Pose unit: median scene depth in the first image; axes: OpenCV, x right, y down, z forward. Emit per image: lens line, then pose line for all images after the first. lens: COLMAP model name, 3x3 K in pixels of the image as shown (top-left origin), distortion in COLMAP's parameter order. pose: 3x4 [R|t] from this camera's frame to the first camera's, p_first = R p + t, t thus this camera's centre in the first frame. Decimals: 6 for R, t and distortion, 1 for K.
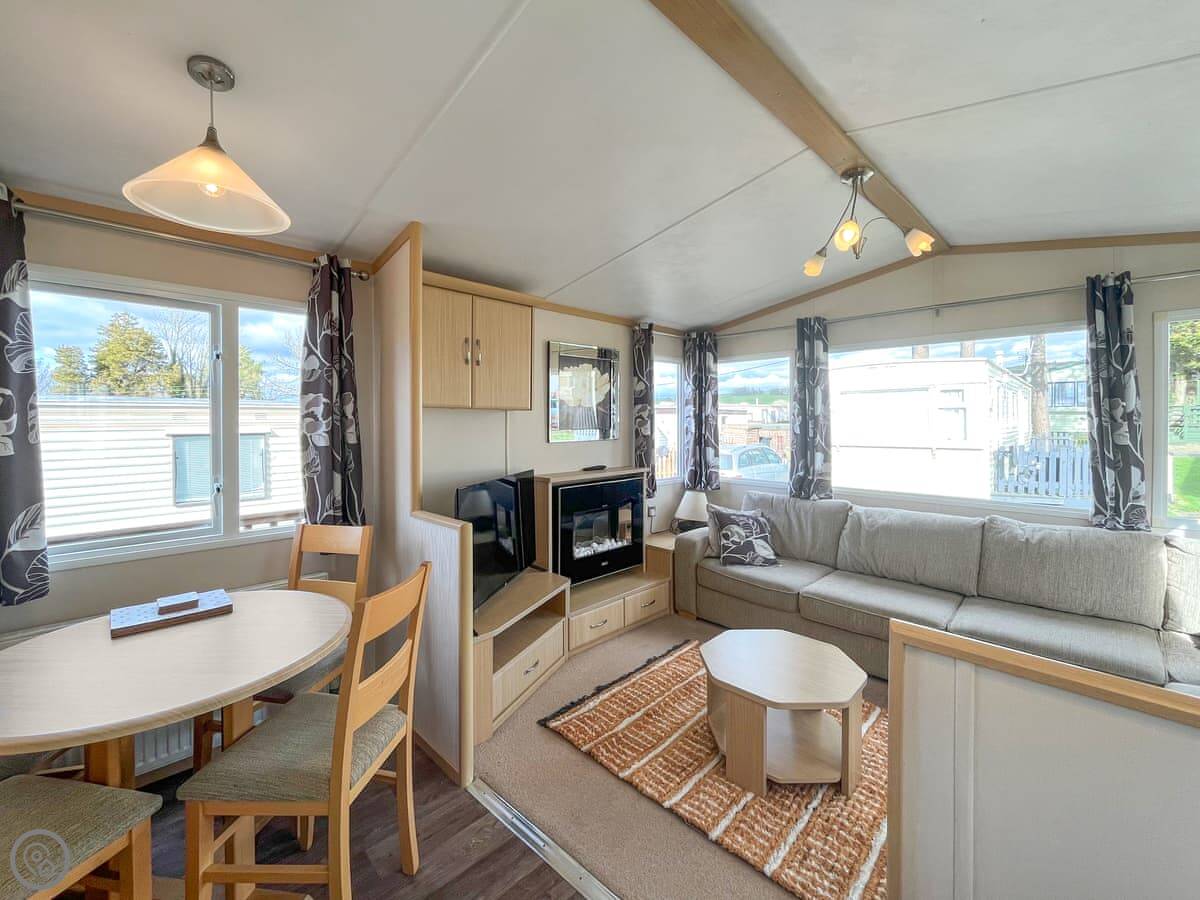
lens RADIAL K [[489.8, 0, 592.9], [0, 489.8, 421.1], [0, 0, 1]] dist [-0.014383, -0.000157]
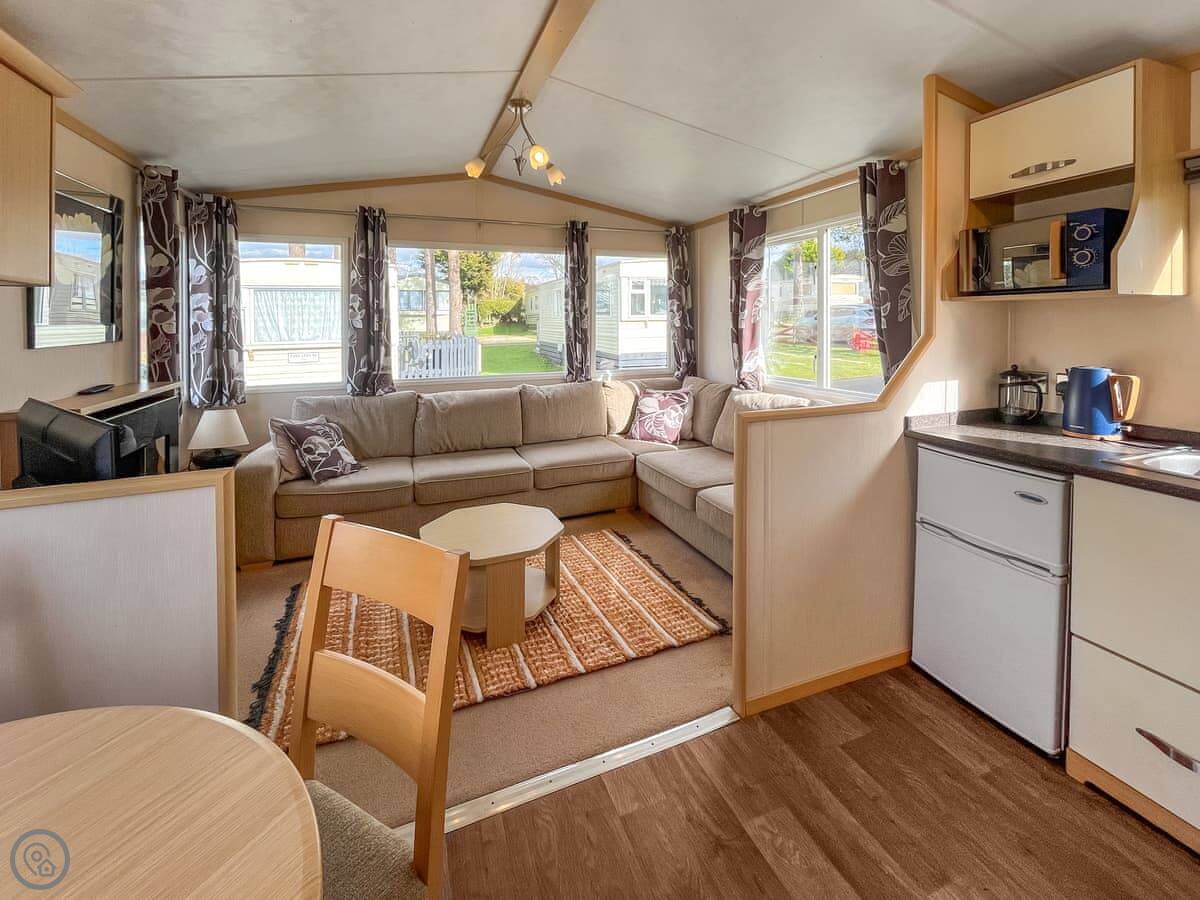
lens RADIAL K [[529.8, 0, 600.0], [0, 529.8, 328.4], [0, 0, 1]] dist [-0.000203, -0.000195]
pose [[0.392757, -0.015028, 0.919520, -0.354649], [0.009391, 0.999880, 0.012330, 0.018745], [-0.919594, 0.003792, 0.392851, 0.177476]]
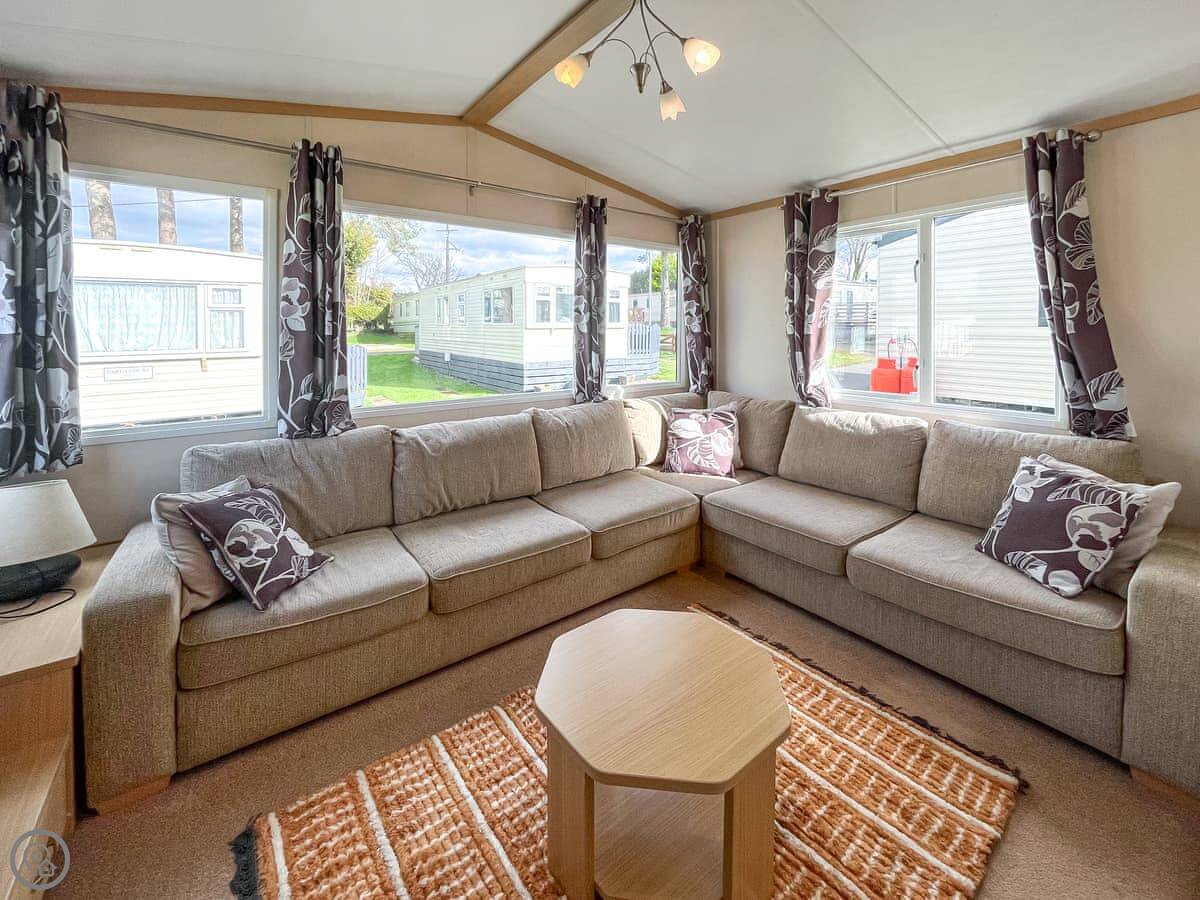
lens RADIAL K [[505.9, 0, 600.8], [0, 505.9, 334.7], [0, 0, 1]] dist [-0.001704, 0.000231]
pose [[0.128699, -0.009455, 0.991639, -0.156271], [0.003494, 0.999953, 0.009081, 0.026639], [-0.991678, 0.002296, 0.128726, 0.577692]]
